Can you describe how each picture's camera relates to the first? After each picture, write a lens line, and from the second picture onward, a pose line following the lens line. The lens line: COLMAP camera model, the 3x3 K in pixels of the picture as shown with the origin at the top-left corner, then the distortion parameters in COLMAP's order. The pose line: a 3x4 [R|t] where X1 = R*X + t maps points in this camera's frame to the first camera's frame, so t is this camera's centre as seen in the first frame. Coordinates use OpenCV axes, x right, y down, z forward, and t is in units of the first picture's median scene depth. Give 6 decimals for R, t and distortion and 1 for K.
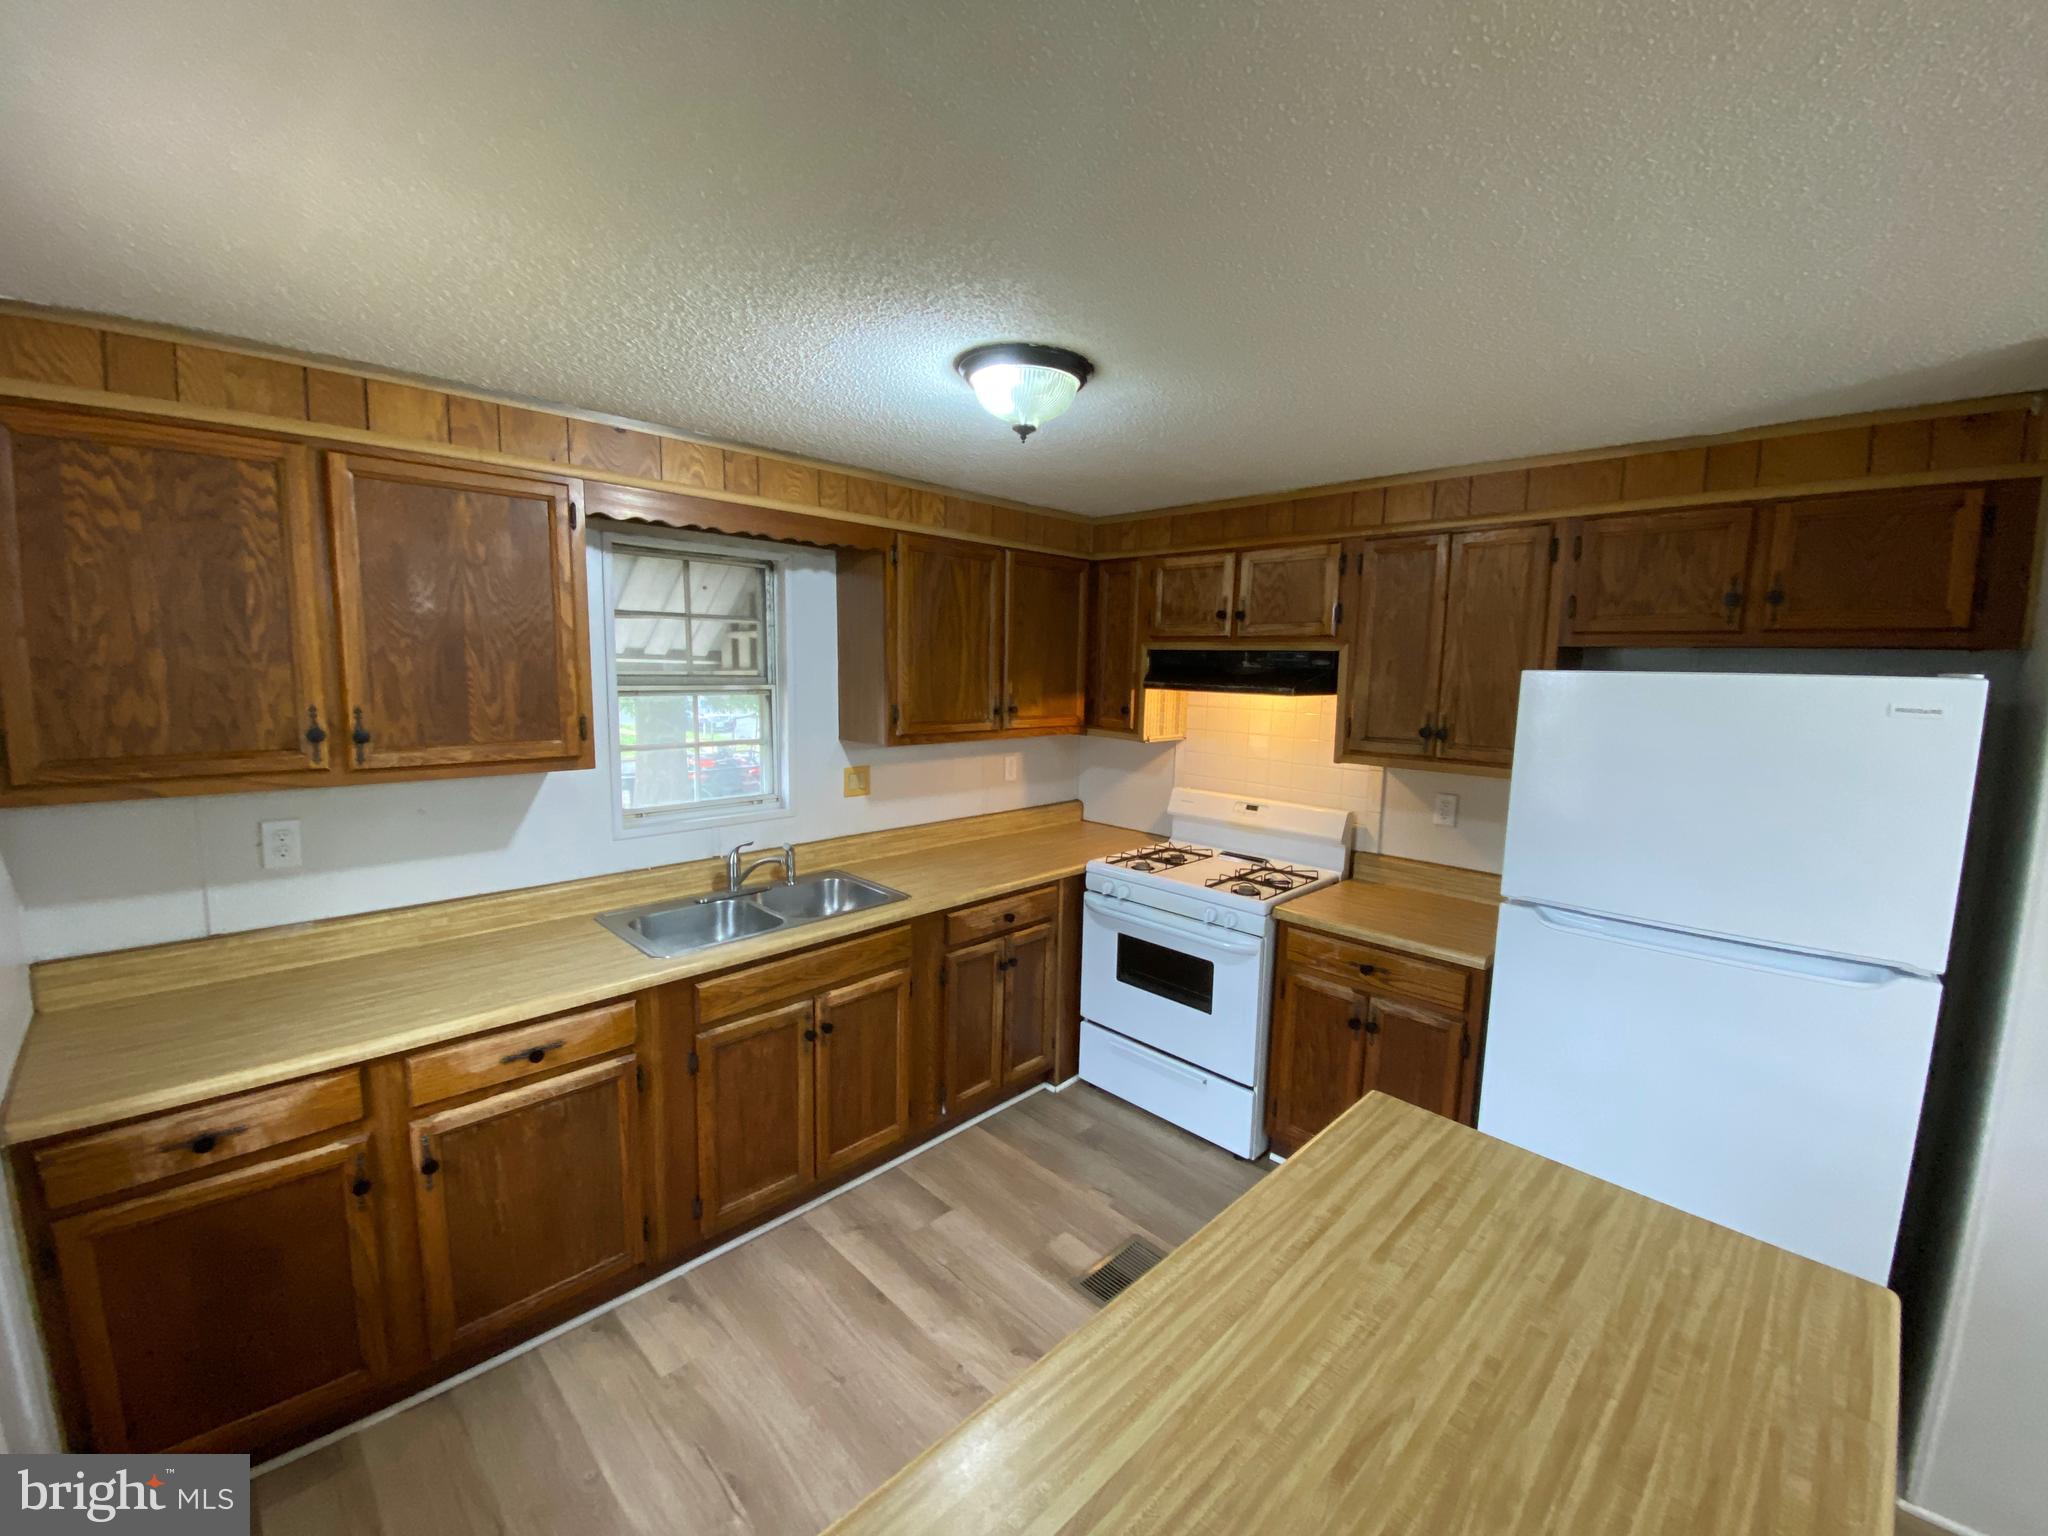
lens RADIAL K [[836.7, 0, 1023.8], [0, 836.7, 763.5], [0, 0, 1]] dist [0.012615, -0.013997]
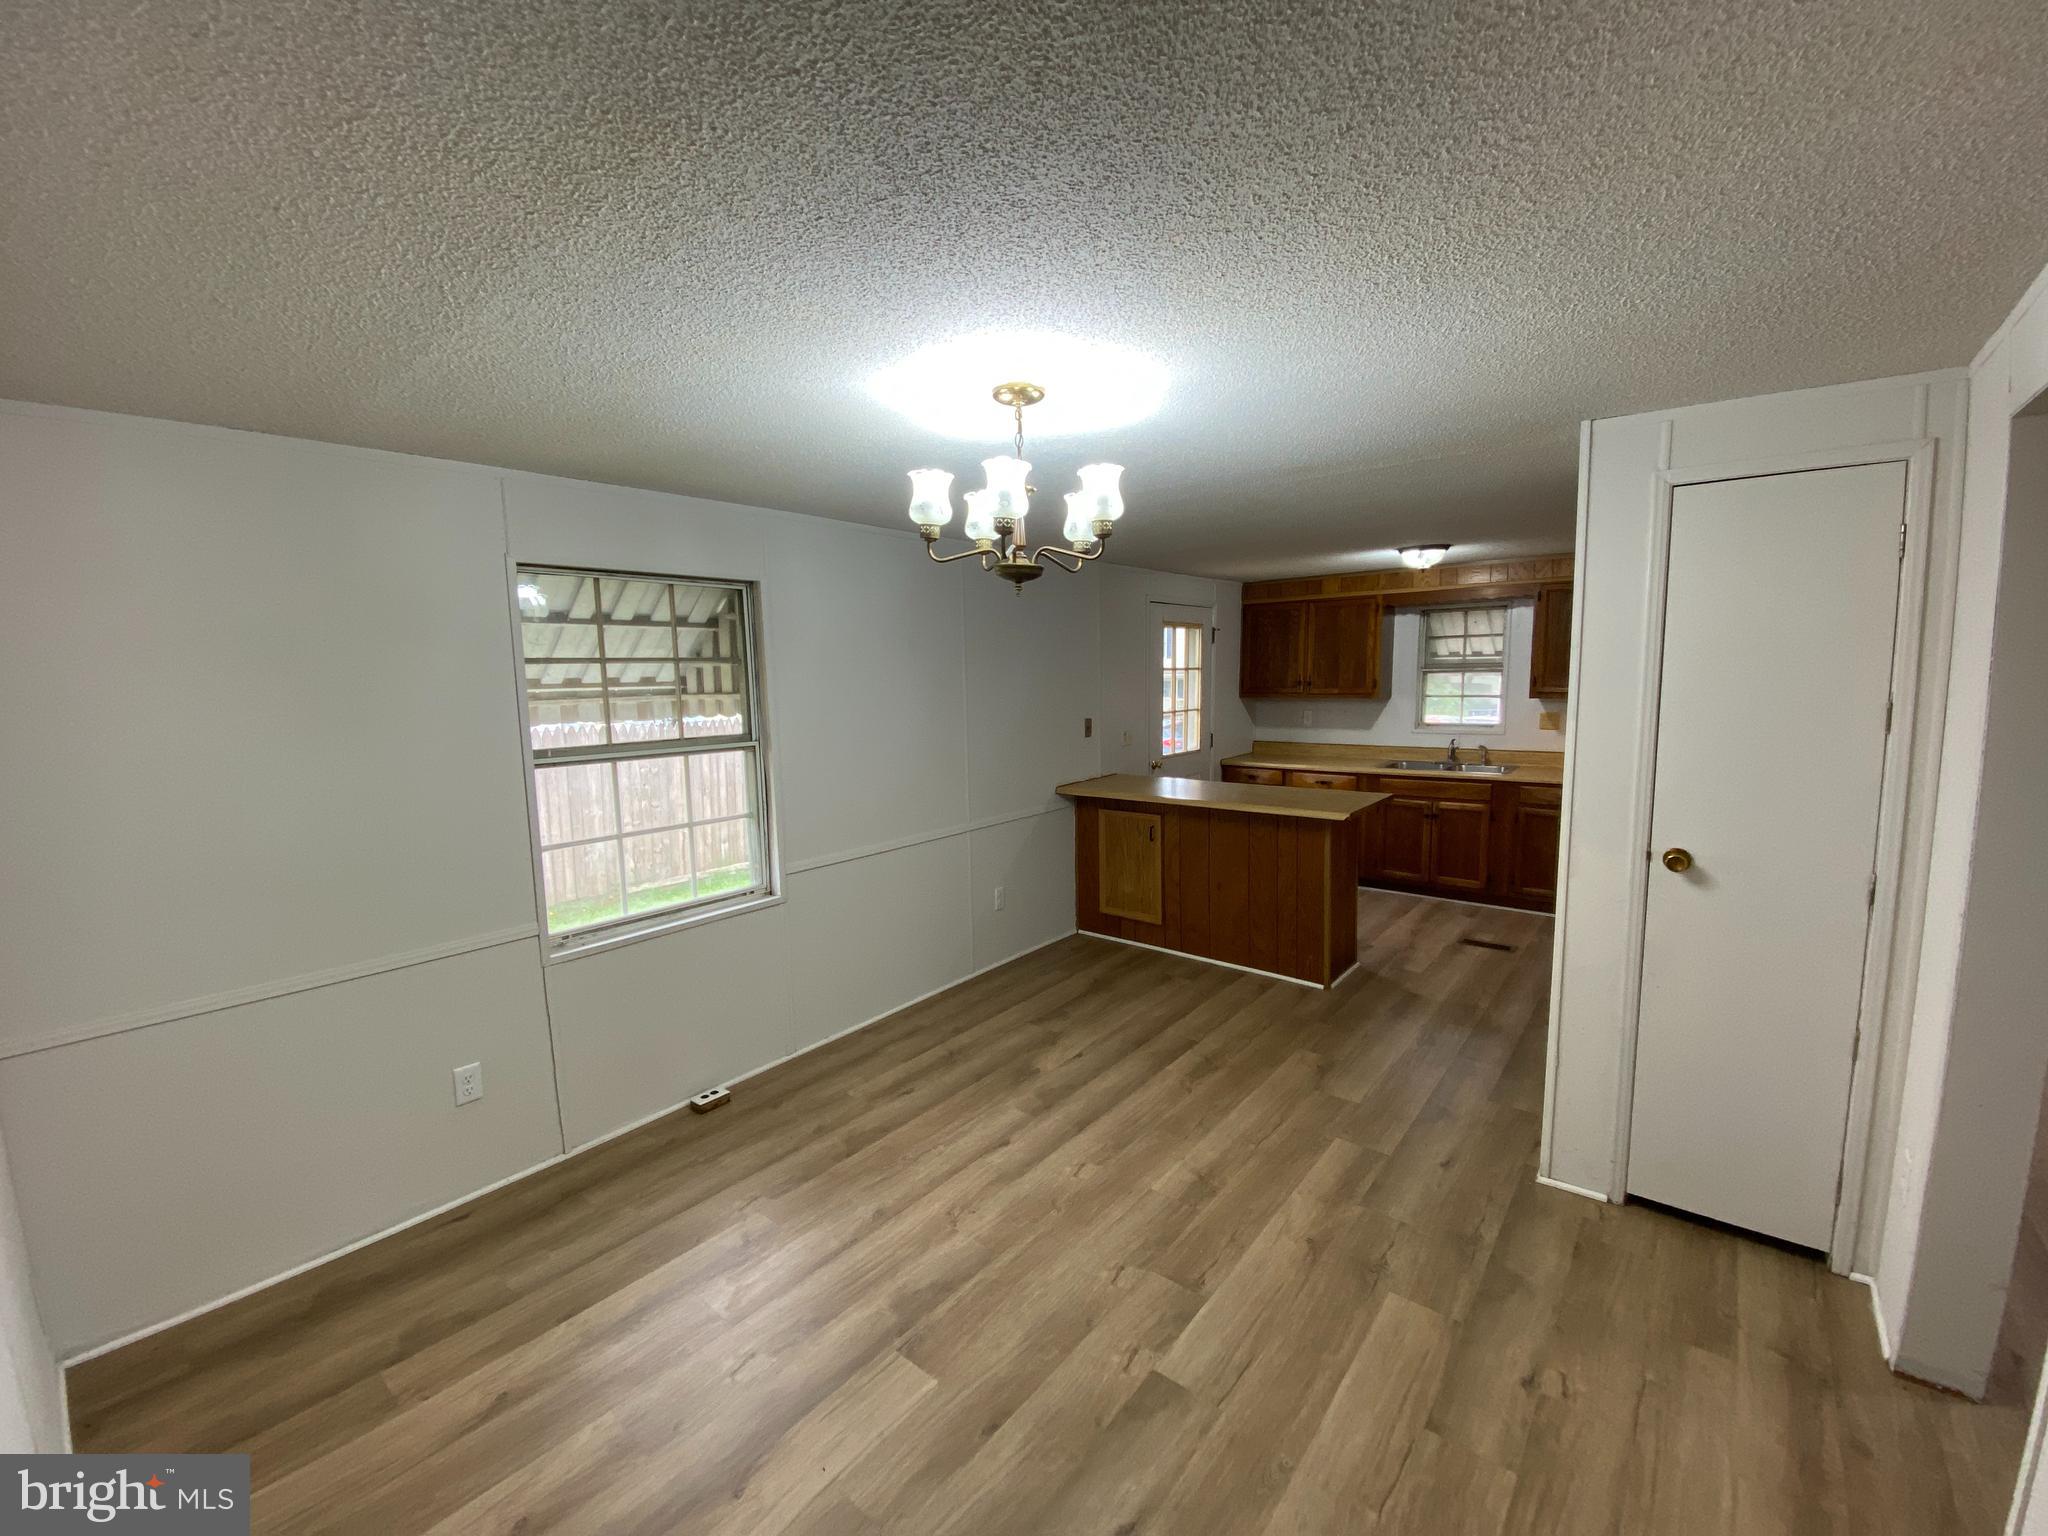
lens RADIAL K [[836.7, 0, 1017.8], [0, 836.7, 782.3], [0, 0, 1]] dist [0.012615, -0.013997]
pose [[0.109557, 0.121696, -0.986503, 1.941918], [-0.093098, 0.989370, 0.111710, 0.073628], [0.989611, 0.079603, 0.119723, -0.433694]]
